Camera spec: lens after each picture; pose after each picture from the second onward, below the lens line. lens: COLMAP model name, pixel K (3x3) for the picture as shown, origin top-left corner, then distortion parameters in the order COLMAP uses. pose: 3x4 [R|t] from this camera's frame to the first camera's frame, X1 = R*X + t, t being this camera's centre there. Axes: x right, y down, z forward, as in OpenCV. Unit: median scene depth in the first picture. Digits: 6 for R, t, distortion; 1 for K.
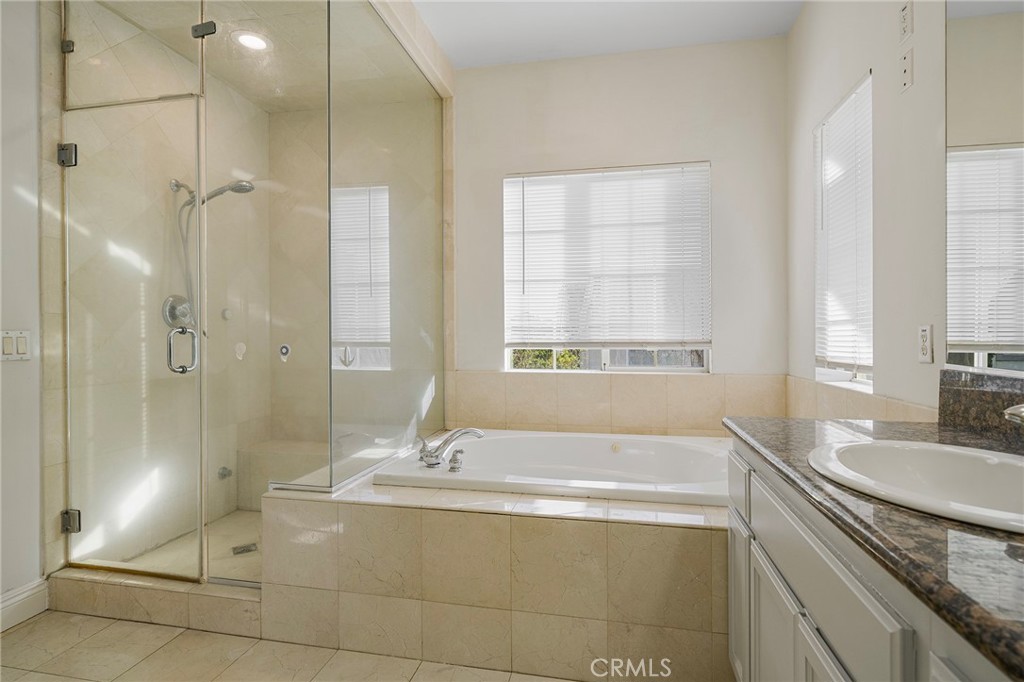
lens RADIAL K [[517.6, 0, 513.3], [0, 517.6, 337.3], [0, 0, 1]] dist [-0.002846, -0.000457]
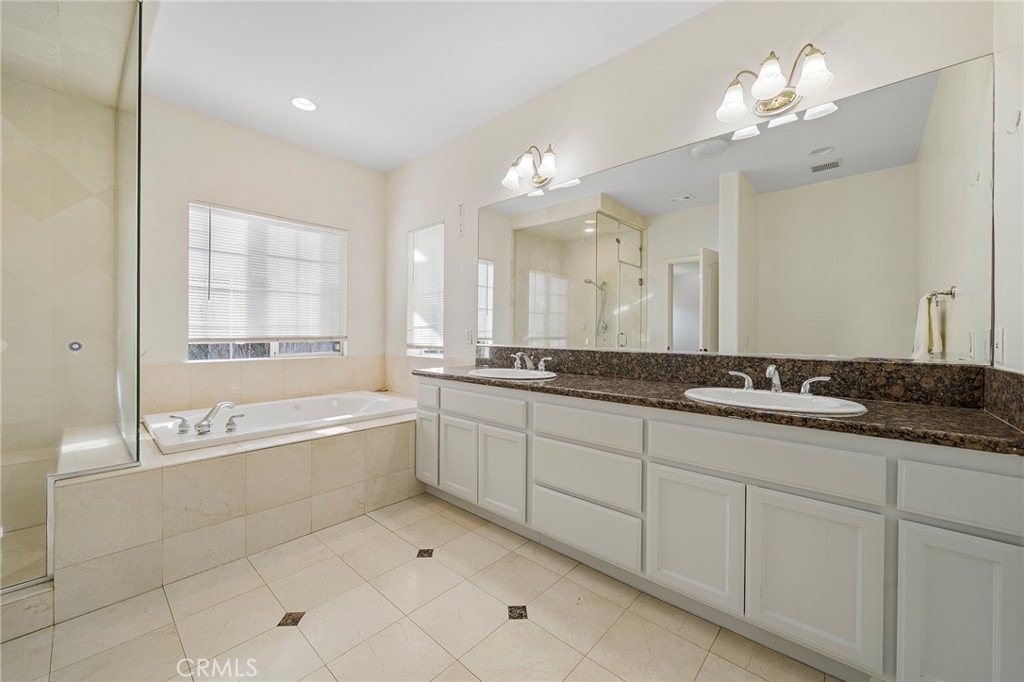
lens RADIAL K [[383.2, 0, 512.9], [0, 383.2, 336.2], [0, 0, 1]] dist [-0.001562, -0.000291]
pose [[0.512053, -0.003131, 0.858948, -0.448954], [-0.001536, 0.999988, 0.004561, -0.000063], [-0.858952, -0.003655, 0.512043, -0.120279]]
